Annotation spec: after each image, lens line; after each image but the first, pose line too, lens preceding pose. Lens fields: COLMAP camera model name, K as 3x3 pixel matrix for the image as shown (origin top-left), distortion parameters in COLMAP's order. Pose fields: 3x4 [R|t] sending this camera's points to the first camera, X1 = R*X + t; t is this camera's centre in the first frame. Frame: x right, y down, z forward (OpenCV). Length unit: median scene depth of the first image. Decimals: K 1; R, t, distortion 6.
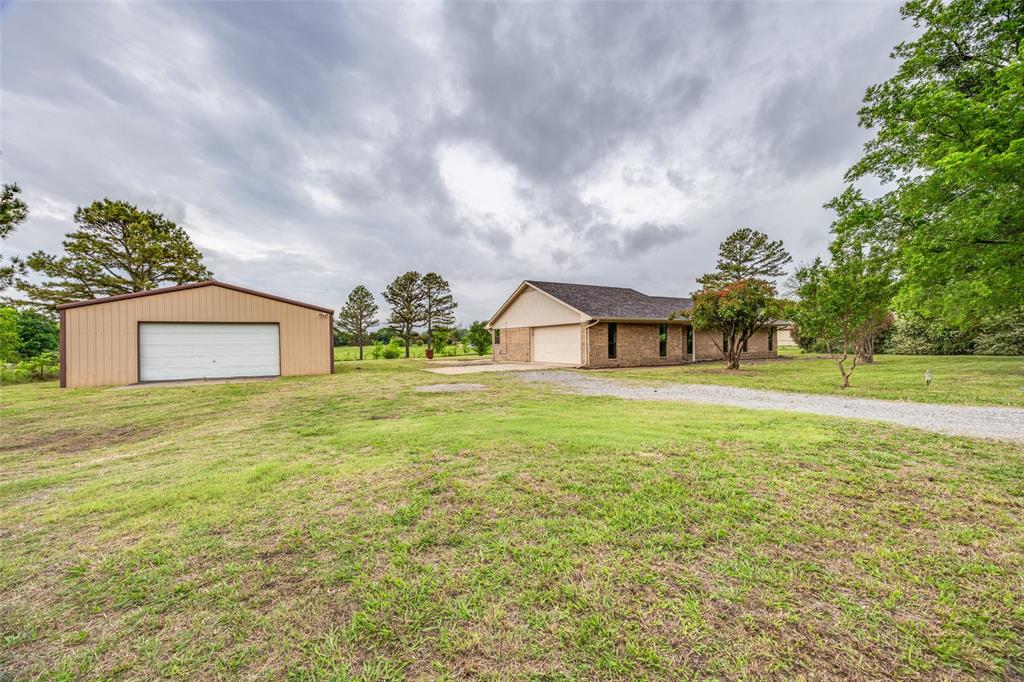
lens RADIAL K [[389.5, 0, 512.0], [0, 389.5, 341.0], [0, 0, 1]] dist [0.000118, -0.000056]
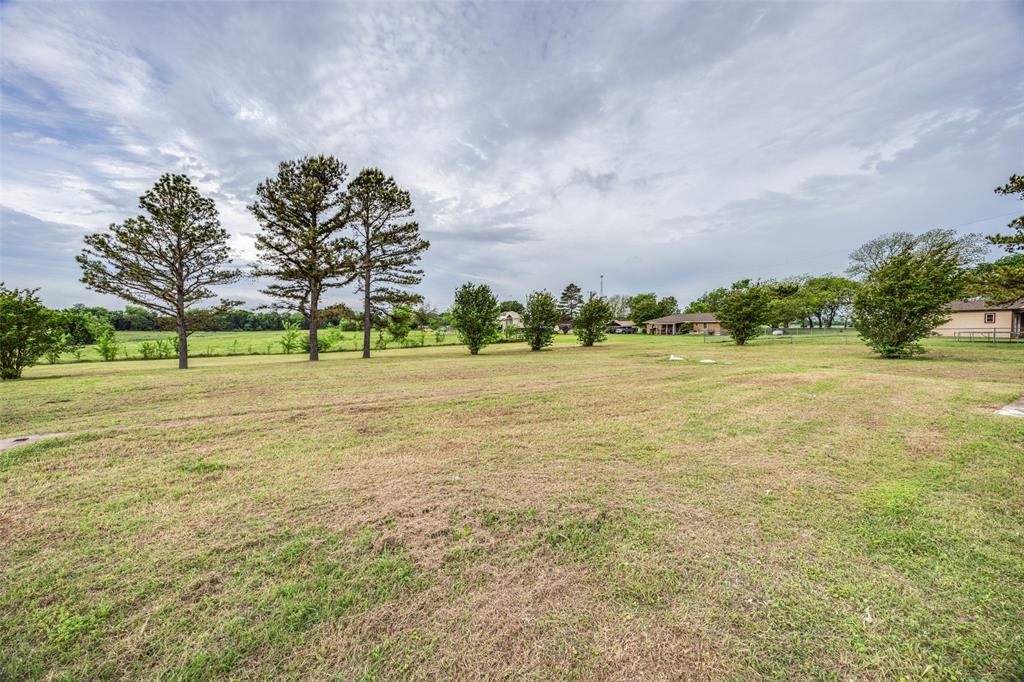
lens RADIAL K [[389.5, 0, 512.0], [0, 389.5, 341.0], [0, 0, 1]] dist [0.000118, -0.000056]
pose [[0.996354, 0.008811, 0.084857, -0.089403], [-0.011951, 0.999259, 0.036574, 0.003764], [-0.084472, -0.037455, 0.995722, 0.581546]]
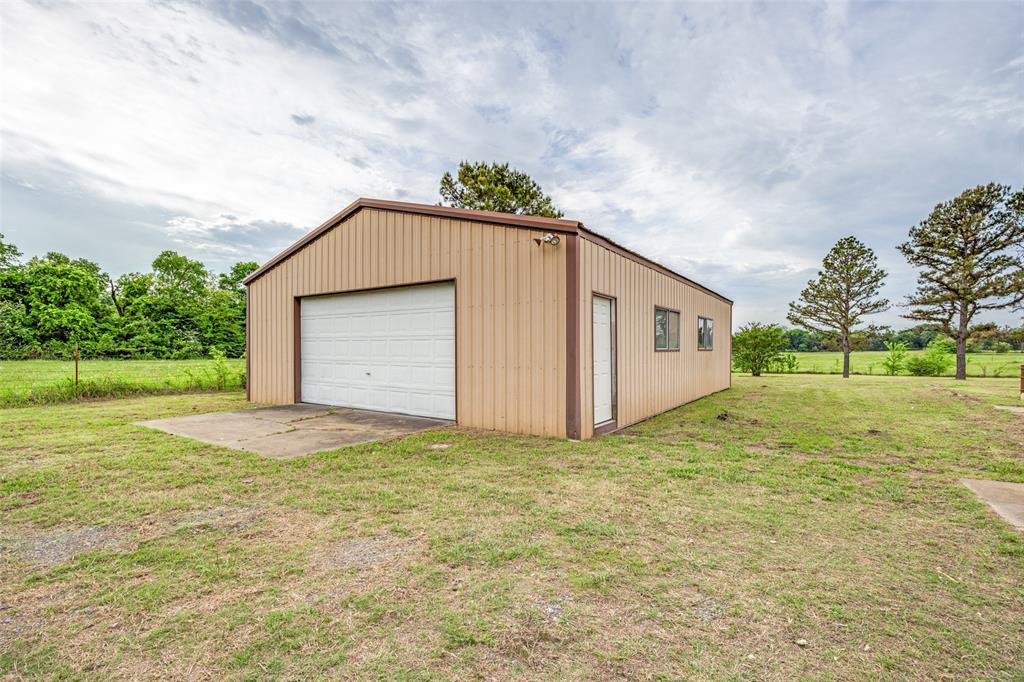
lens RADIAL K [[462.0, 0, 513.2], [0, 462.0, 353.5], [0, 0, 1]] dist [-0.015023, -0.000013]
pose [[0.495557, 0.024591, -0.868227, -0.068099], [-0.006236, 0.999674, 0.024755, 0.004157], [0.868553, -0.006854, 0.495548, 0.290036]]
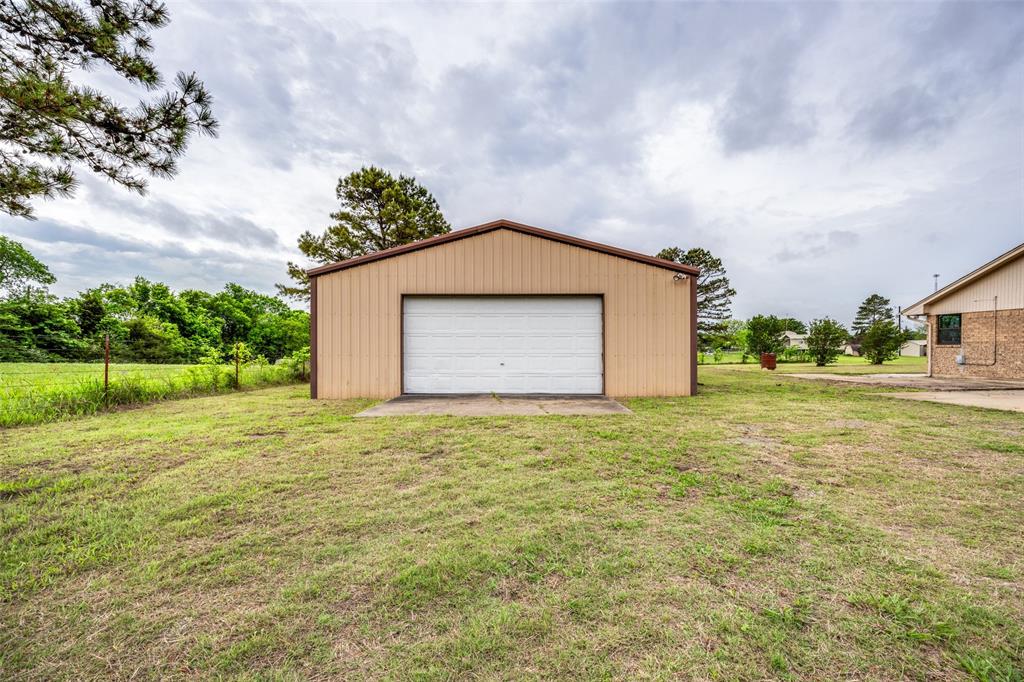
lens RADIAL K [[437.6, 0, 511.9], [0, 437.6, 351.0], [0, 0, 1]] dist [-0.014106, -0.000039]
pose [[0.890625, 0.015851, -0.454462, -0.153705], [-0.011525, 0.999858, 0.012288, 0.008199], [0.454592, -0.005706, 0.890682, 0.146016]]
